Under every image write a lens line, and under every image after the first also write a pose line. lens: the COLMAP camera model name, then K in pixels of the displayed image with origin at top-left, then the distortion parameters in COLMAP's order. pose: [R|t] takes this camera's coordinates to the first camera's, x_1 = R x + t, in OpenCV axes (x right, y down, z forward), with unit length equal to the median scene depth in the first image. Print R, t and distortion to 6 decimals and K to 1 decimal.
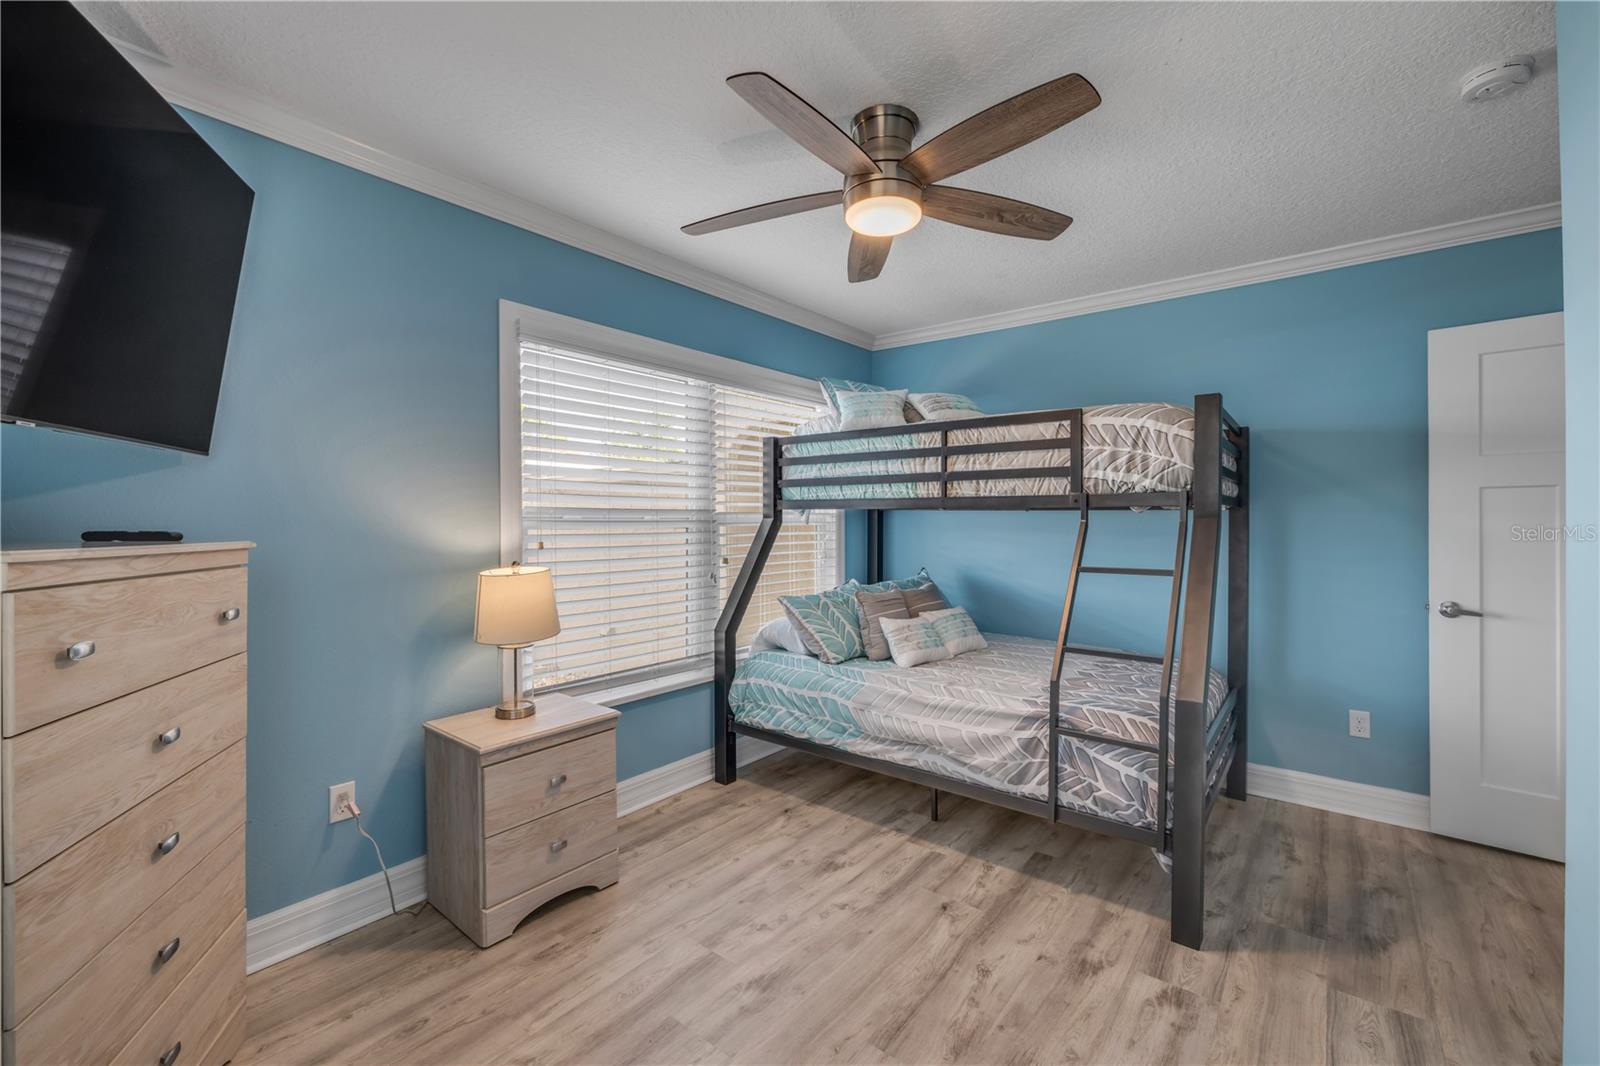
lens RADIAL K [[673.3, 0, 798.7], [0, 673.3, 521.4], [0, 0, 1]] dist [0.001704, 0.000471]
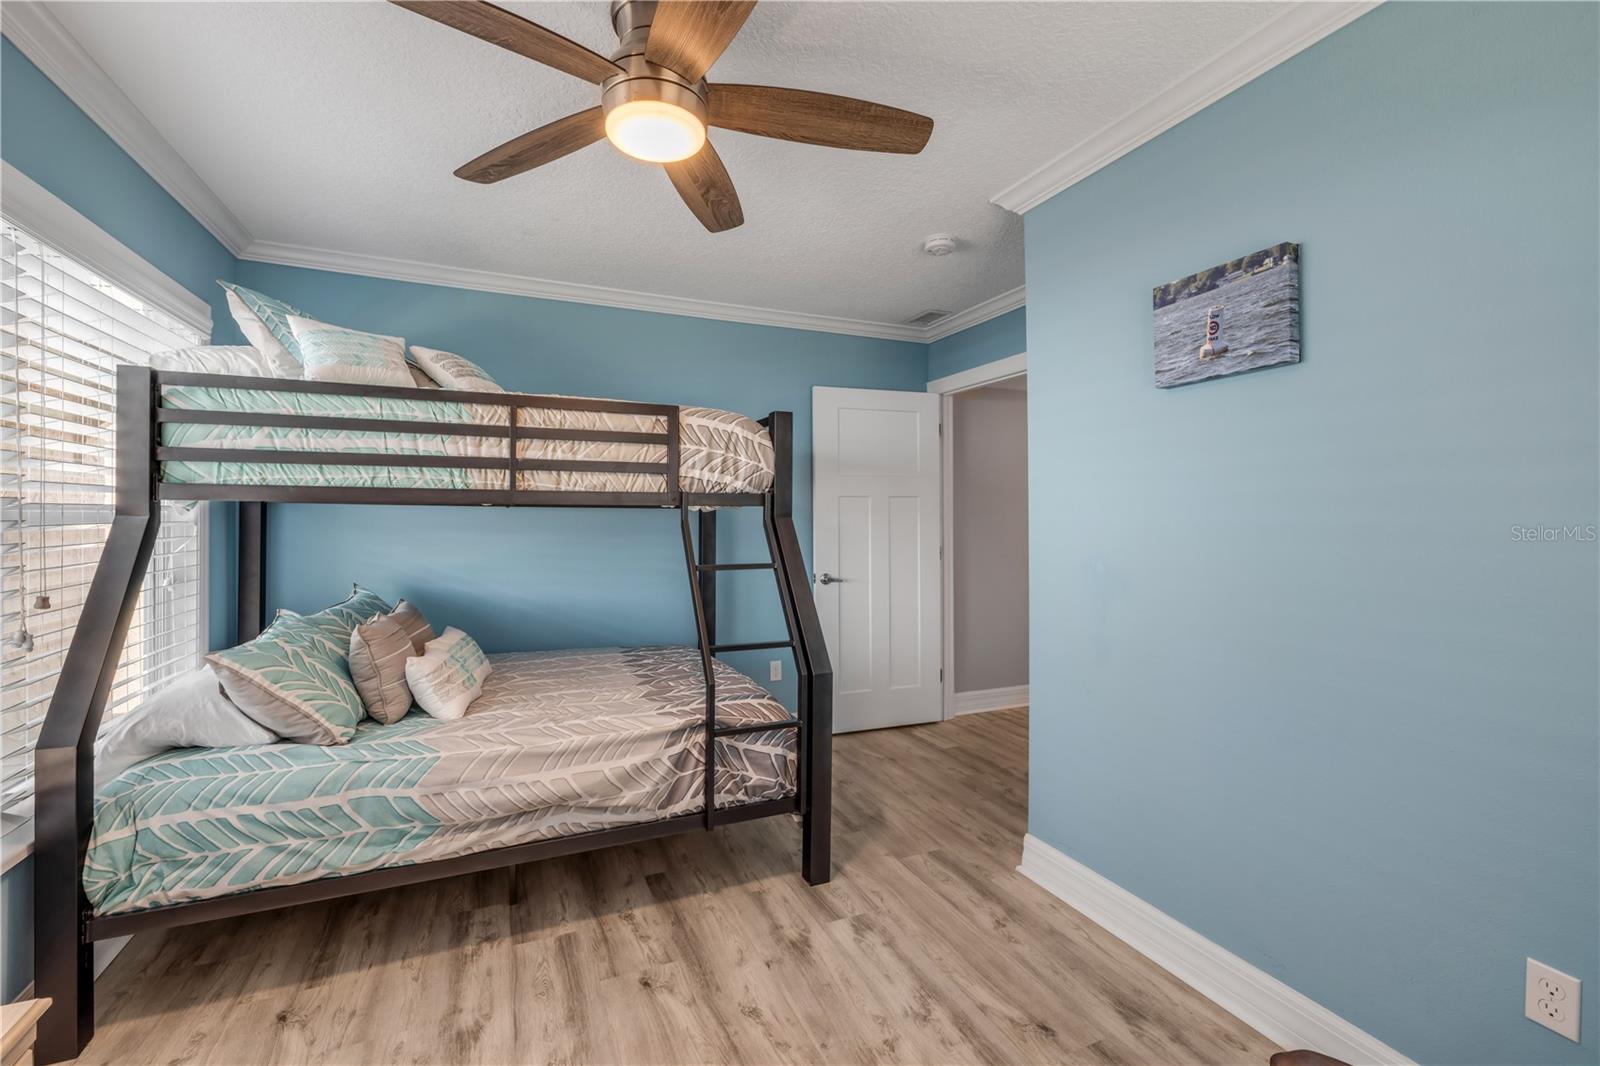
lens RADIAL K [[678.7, 0, 801.2], [0, 678.7, 511.5], [0, 0, 1]] dist [0.000527, 0.000152]
pose [[0.468743, 0.006366, 0.883311, -0.369970], [0.000401, 0.999972, -0.007420, -0.005016], [-0.883334, 0.003832, 0.468728, 0.364434]]
